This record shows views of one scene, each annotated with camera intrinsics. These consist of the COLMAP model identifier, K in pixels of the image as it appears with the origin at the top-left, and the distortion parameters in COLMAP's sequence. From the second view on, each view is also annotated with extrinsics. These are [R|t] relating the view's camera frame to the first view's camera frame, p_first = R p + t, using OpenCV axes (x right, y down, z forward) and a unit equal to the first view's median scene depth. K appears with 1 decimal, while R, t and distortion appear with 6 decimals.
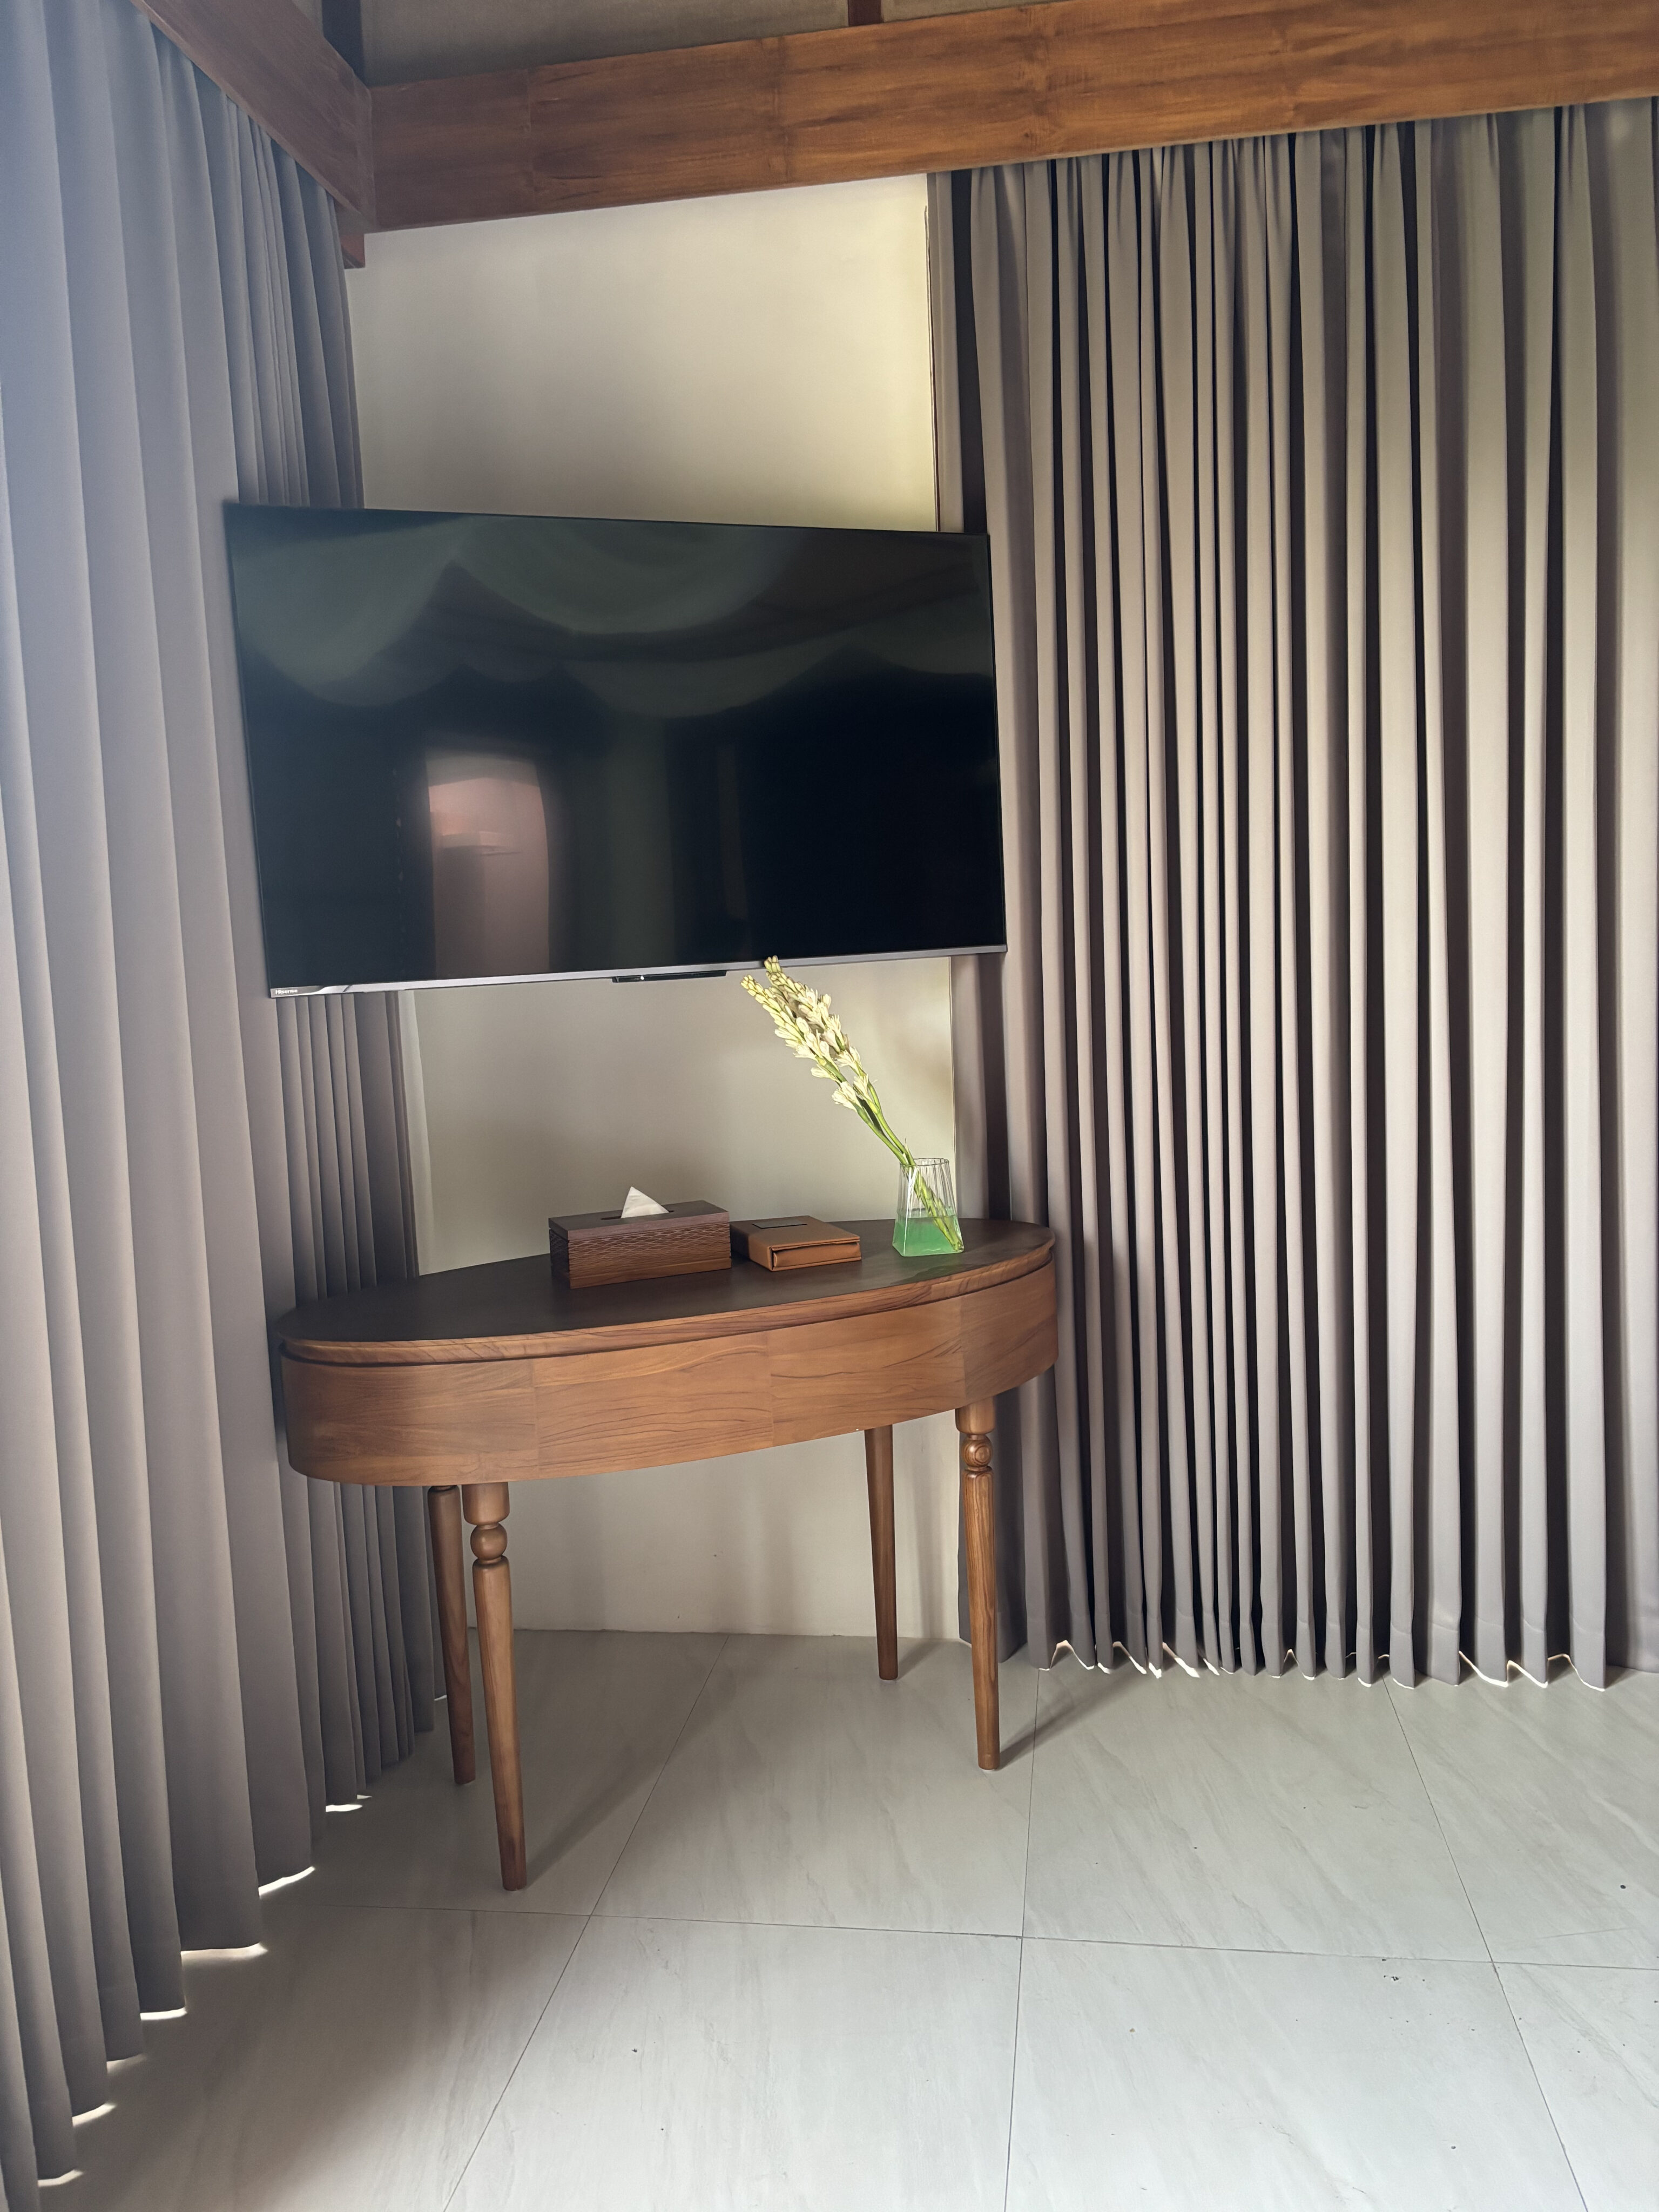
lens RADIAL K [[1657.7, 0, 831.3], [0, 1657.7, 1116.1], [0, 0, 1]] dist [0.050718, -0.063295]
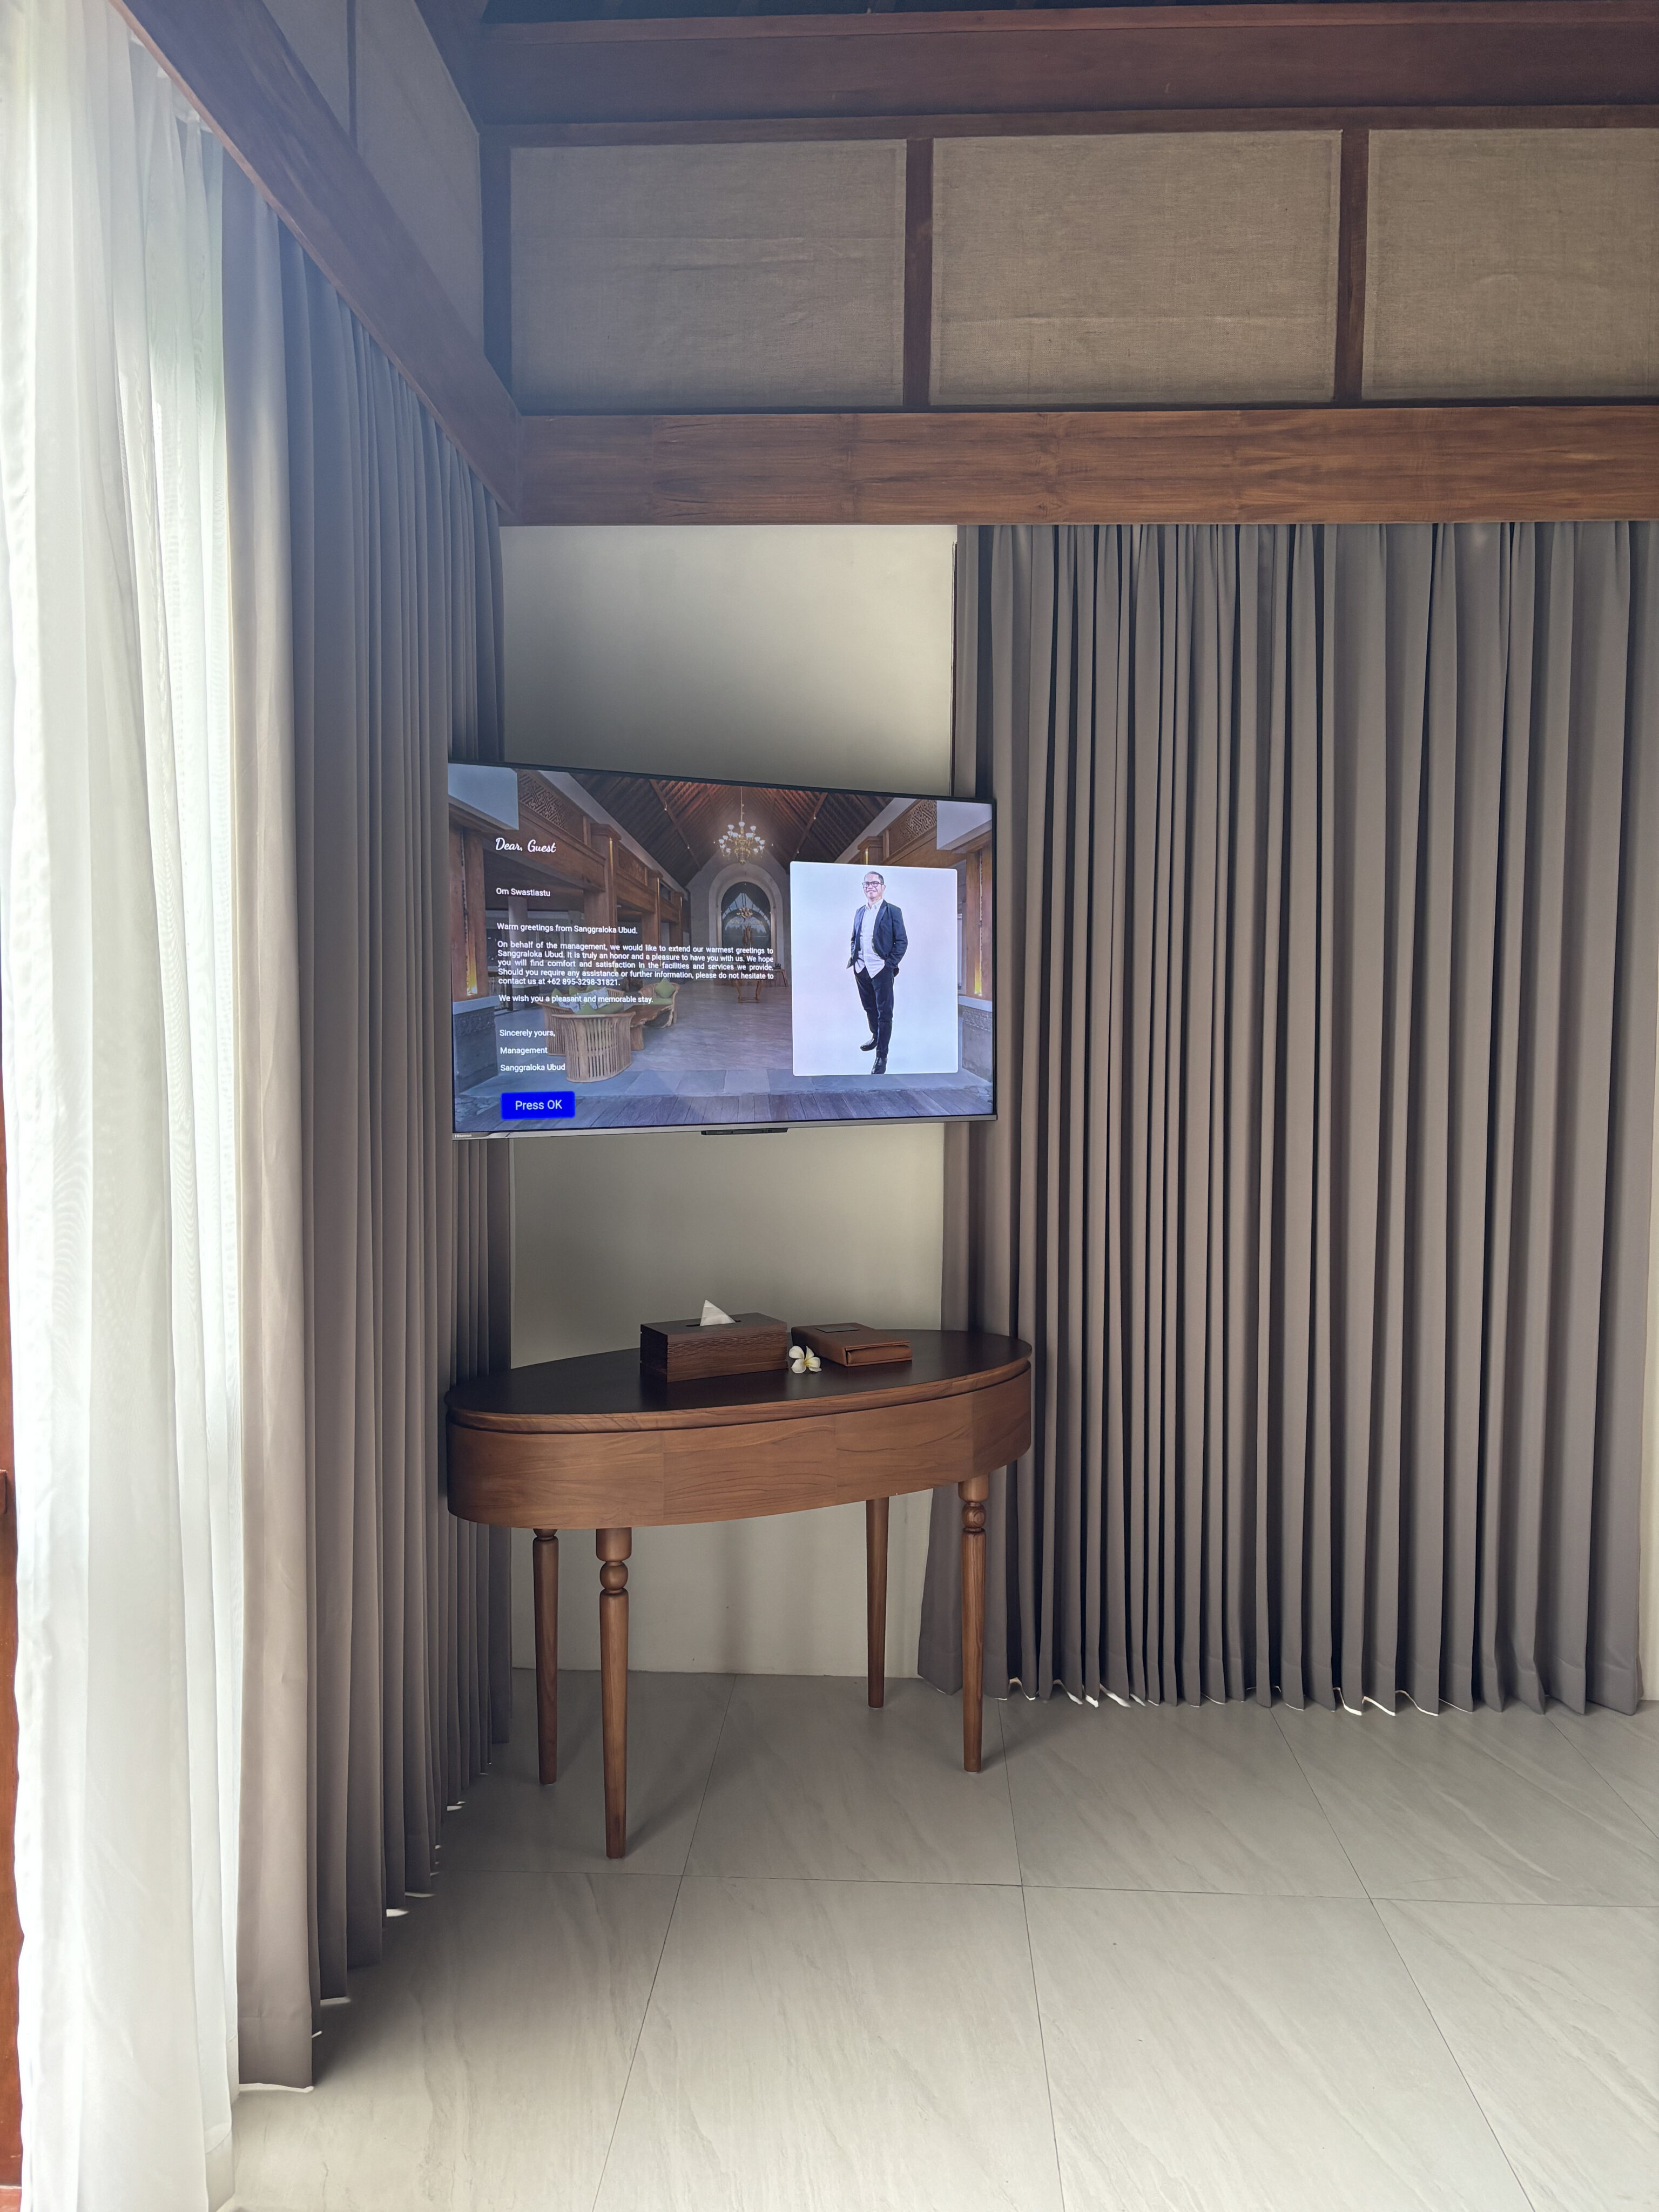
lens RADIAL K [[1657.7, 0, 831.3], [0, 1657.7, 1116.1], [0, 0, 1]] dist [0.050718, -0.063295]
pose [[0.993511, 0.045103, 0.104408, -0.164878], [-0.038928, 0.997412, -0.060444, -0.021631], [-0.106864, 0.055987, 0.992696, -0.264353]]
